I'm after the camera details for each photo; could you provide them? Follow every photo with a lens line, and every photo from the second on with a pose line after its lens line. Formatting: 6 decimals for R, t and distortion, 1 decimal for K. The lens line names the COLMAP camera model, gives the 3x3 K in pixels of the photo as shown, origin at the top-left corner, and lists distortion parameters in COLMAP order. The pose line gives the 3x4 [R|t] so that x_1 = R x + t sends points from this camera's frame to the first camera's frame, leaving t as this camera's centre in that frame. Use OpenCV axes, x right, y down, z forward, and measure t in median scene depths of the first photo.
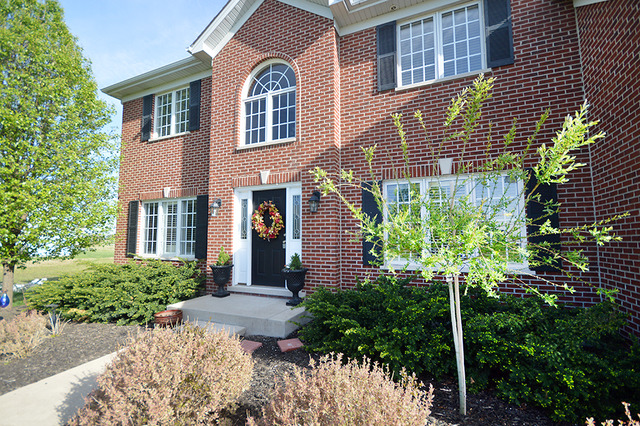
lens RADIAL K [[286.7, 0, 320.1], [0, 286.7, 213.7], [0, 0, 1]] dist [-0.001334, -0.000126]
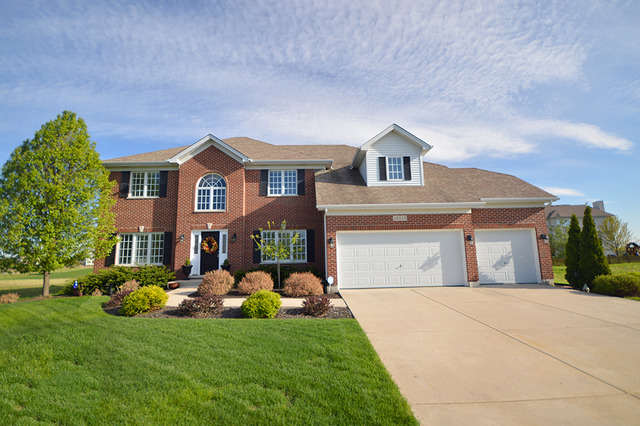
lens RADIAL K [[286.7, 0, 318.0], [0, 286.7, 214.3], [0, 0, 1]] dist [-0.001334, -0.000126]
pose [[0.886735, 0.049938, 0.459572, -0.467014], [-0.019368, 0.997289, -0.070996, -0.073785], [-0.461871, 0.054054, 0.885298, -1.368747]]
